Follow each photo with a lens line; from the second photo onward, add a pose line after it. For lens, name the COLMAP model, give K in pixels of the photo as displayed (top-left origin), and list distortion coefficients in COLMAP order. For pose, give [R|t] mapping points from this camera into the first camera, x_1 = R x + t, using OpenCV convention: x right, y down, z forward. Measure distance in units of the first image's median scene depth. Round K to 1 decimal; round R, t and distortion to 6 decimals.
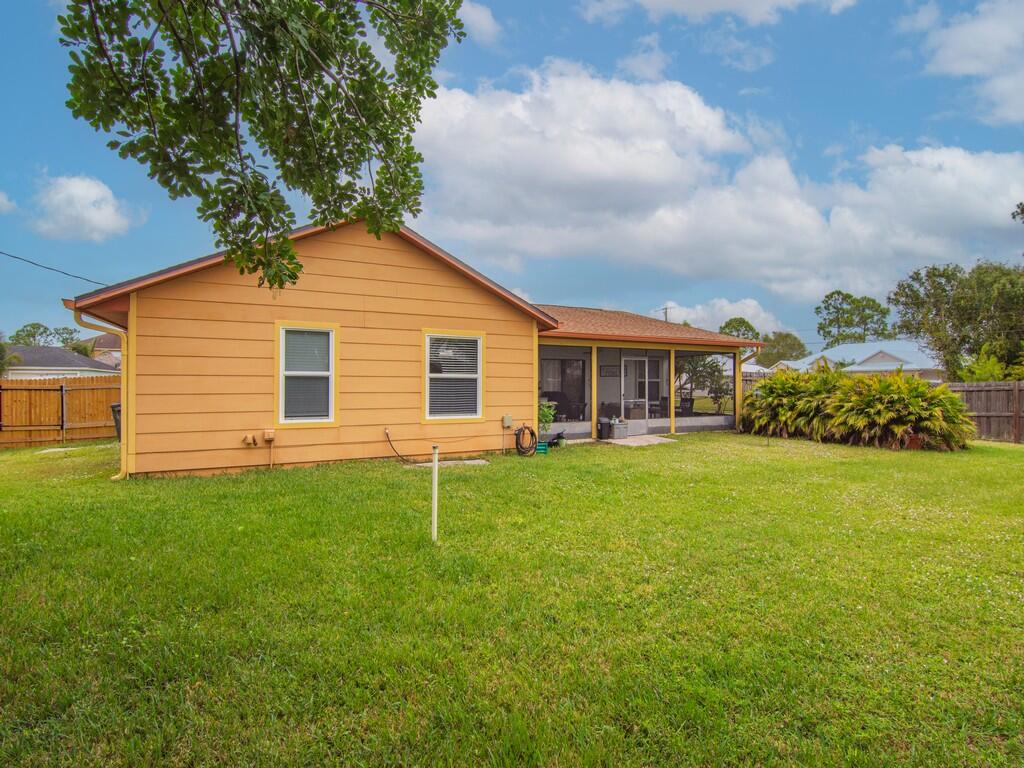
lens RADIAL K [[506.6, 0, 516.9], [0, 506.6, 368.7], [0, 0, 1]] dist [-0.001056, -0.000277]
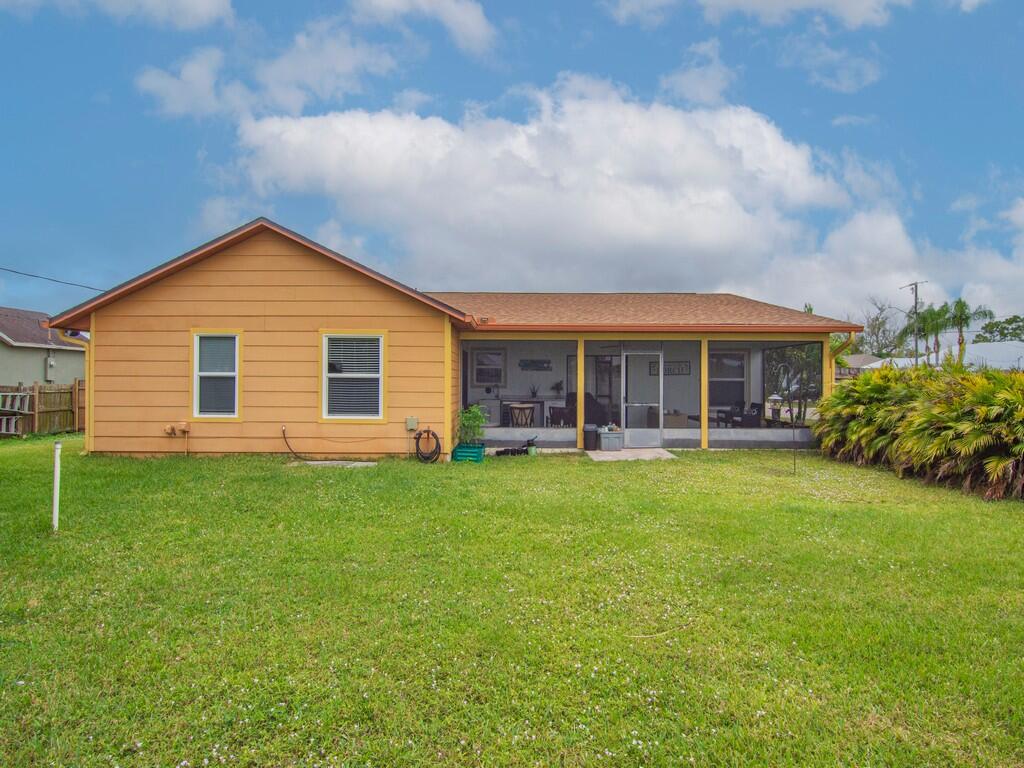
lens RADIAL K [[493.9, 0, 512.0], [0, 493.9, 384.0], [0, 0, 1]] dist [-0.000472, -0.000026]
pose [[0.880489, 0.001534, -0.474065, 0.592205], [0.011718, 0.999619, 0.024998, 0.009955], [0.473923, -0.027565, 0.880135, 0.292182]]
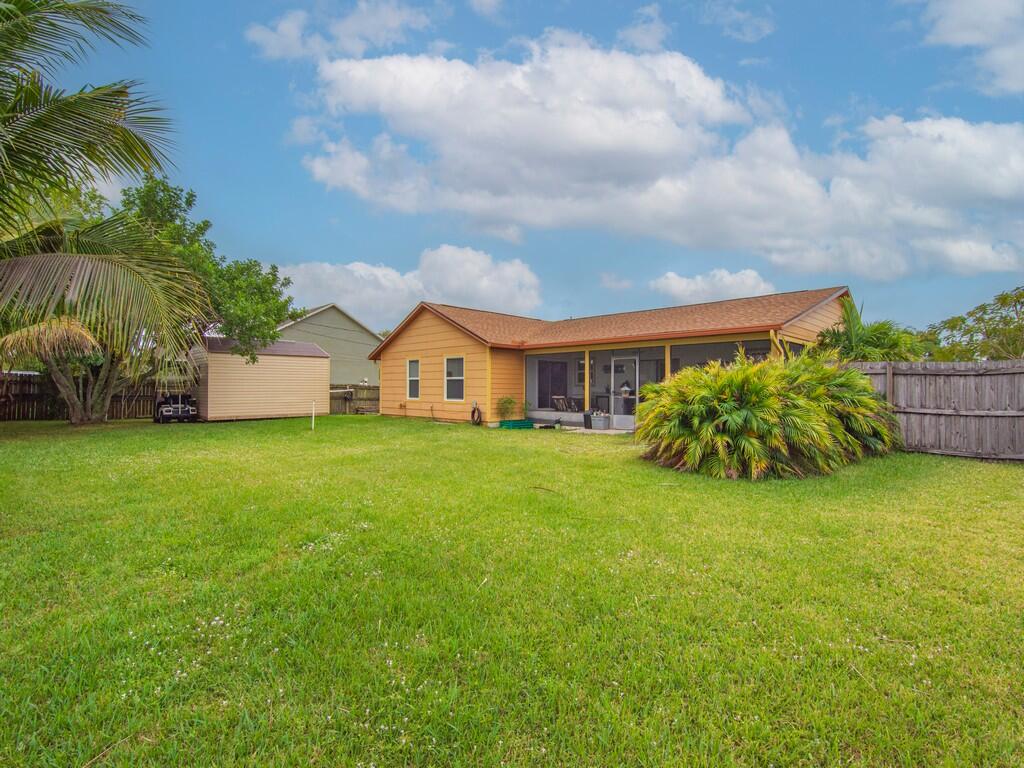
lens RADIAL K [[474.2, 0, 512.0], [0, 474.2, 384.0], [0, 0, 1]] dist [-0.000309, -0.000146]
pose [[0.303193, -0.003182, -0.952924, 1.556111], [0.030007, 0.999530, 0.006209, 0.029641], [0.952456, -0.030477, 0.303147, 0.658214]]
